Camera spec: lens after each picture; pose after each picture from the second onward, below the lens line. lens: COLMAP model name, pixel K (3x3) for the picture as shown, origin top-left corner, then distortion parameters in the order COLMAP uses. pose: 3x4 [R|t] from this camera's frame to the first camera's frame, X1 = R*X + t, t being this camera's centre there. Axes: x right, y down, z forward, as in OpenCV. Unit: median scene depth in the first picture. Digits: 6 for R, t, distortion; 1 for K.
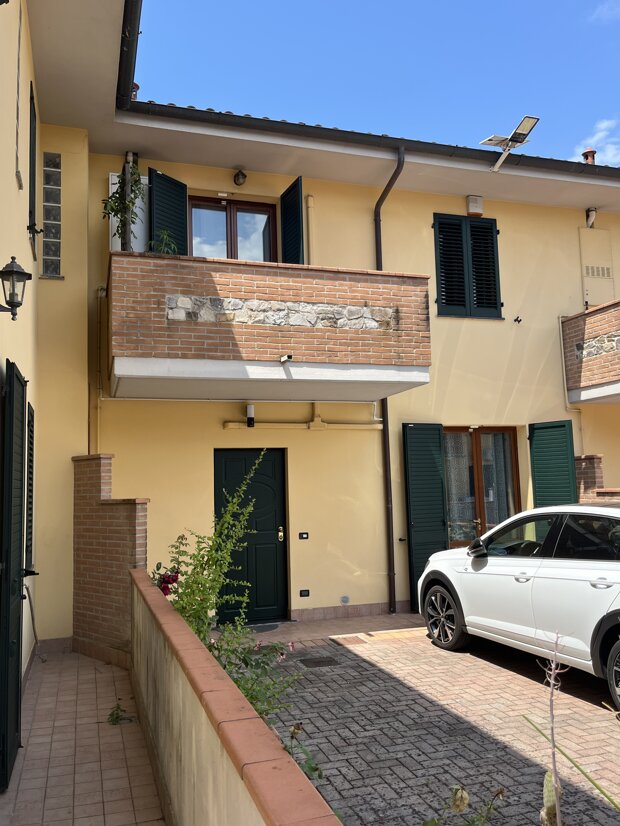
lens RADIAL K [[681.3, 0, 307.7], [0, 681.3, 411.9], [0, 0, 1]] dist [0.004739, -0.000921]
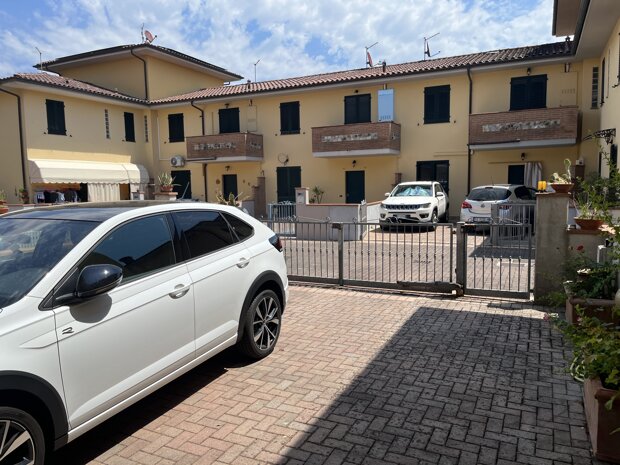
lens RADIAL K [[470.8, 0, 306.3], [0, 470.8, 231.4], [0, 0, 1]] dist [0.009278, -0.011786]
pose [[-0.716586, -0.025395, 0.697036, -0.231341], [-0.031584, 0.999493, 0.003945, 0.198001], [-0.696783, -0.019188, -0.717025, 1.576647]]
